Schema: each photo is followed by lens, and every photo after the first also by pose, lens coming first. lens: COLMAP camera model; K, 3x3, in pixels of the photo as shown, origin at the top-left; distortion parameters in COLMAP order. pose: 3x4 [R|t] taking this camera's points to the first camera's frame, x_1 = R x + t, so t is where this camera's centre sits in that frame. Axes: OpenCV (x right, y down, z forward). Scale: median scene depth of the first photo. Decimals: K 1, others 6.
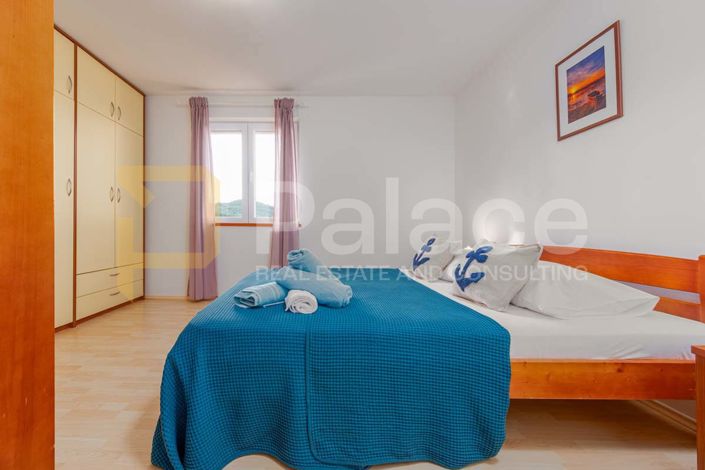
lens RADIAL K [[295.9, 0, 352.5], [0, 295.9, 235.0], [0, 0, 1]] dist [0.001482, 0.000089]
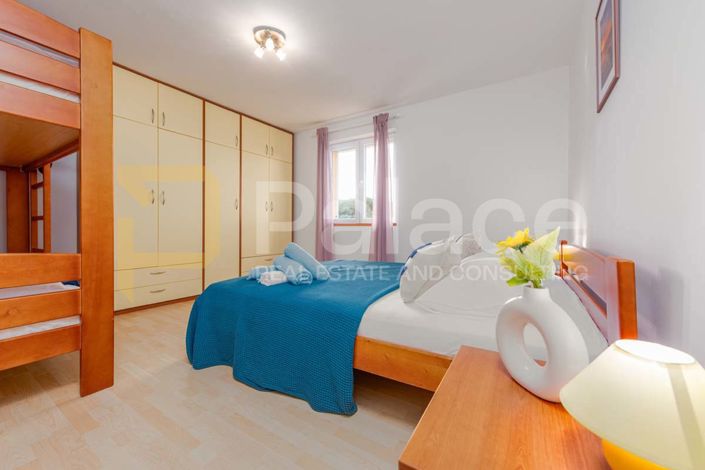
lens RADIAL K [[284.6, 0, 352.5], [0, 284.6, 235.0], [0, 0, 1]] dist [0.000743, 0.000016]
pose [[0.844259, 0.003264, -0.535925, 0.270048], [-0.000470, 0.999986, 0.005350, 0.000234], [0.535935, -0.004266, 0.844249, 0.009482]]
